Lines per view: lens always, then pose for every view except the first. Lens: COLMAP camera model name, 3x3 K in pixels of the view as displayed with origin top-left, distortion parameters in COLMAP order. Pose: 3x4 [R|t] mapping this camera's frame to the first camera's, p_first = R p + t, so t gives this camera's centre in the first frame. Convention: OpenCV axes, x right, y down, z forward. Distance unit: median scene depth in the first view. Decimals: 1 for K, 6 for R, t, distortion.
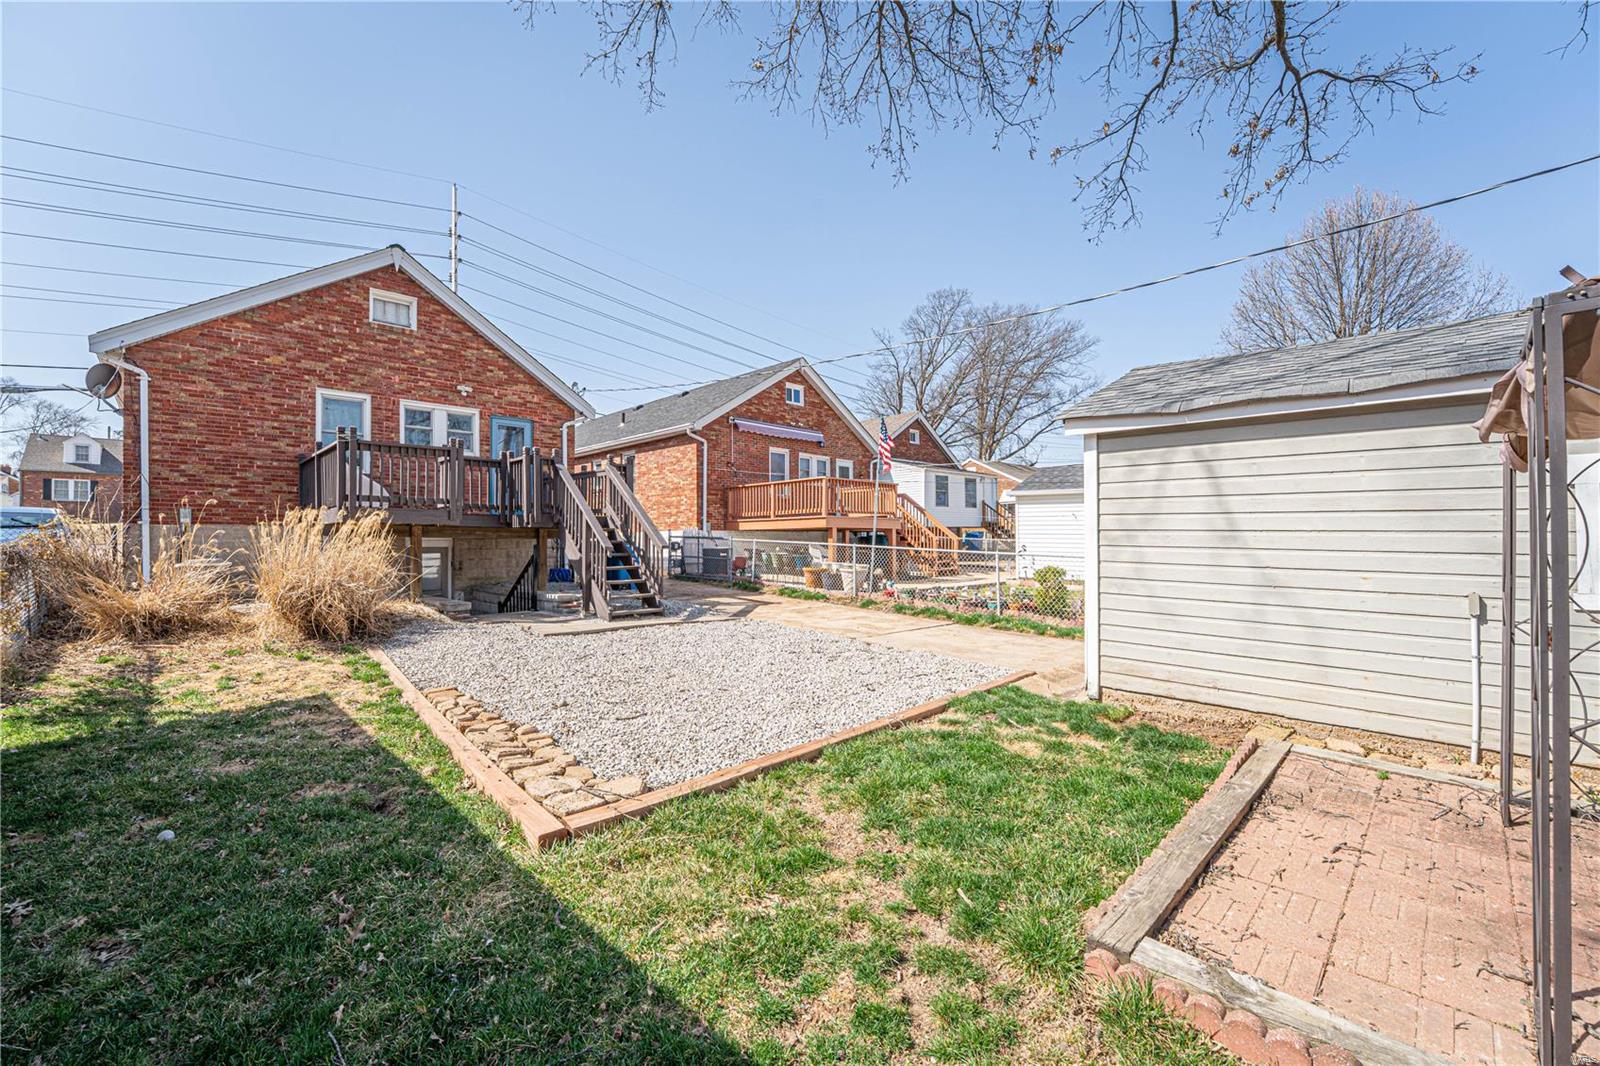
lens RADIAL K [[654.3, 0, 800.0], [0, 654.3, 533.0], [0, 0, 1]] dist [-0.023279, 0.000444]
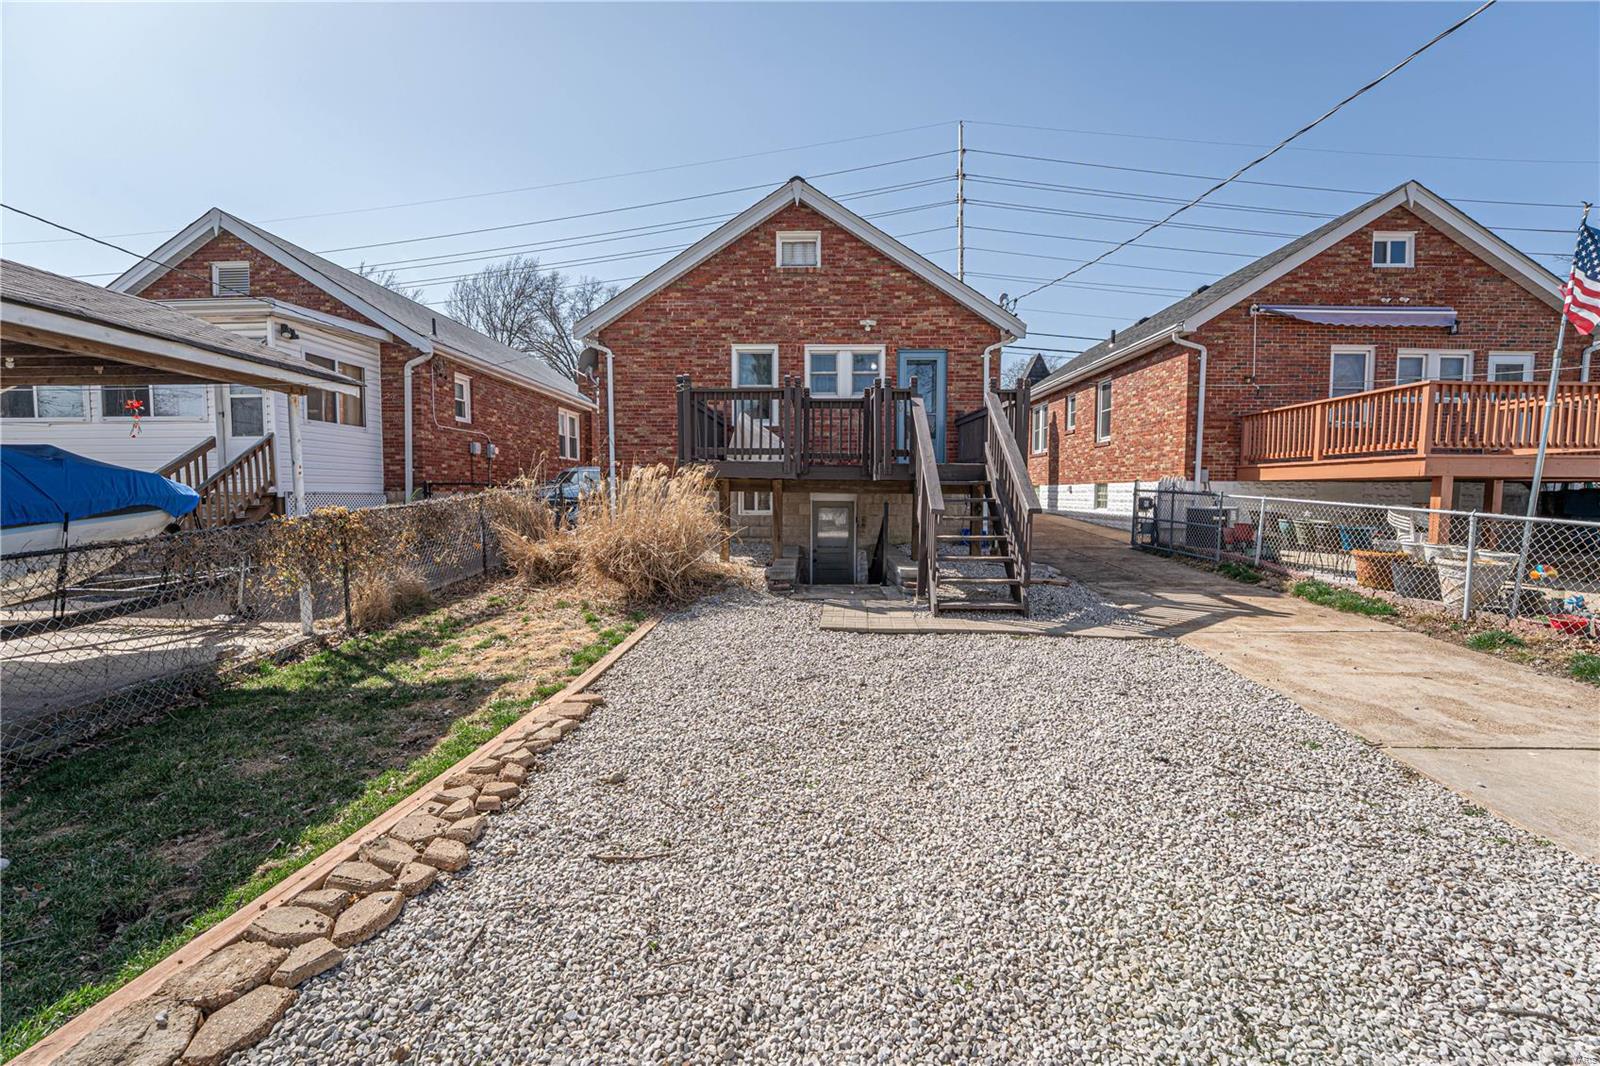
lens RADIAL K [[654.3, 0, 800.0], [0, 654.3, 533.0], [0, 0, 1]] dist [-0.023279, 0.000444]
pose [[0.690754, 0.053169, -0.721133, 0.076829], [0.004187, 0.996982, 0.077518, -0.005598], [0.723078, -0.056565, 0.688446, 0.301697]]
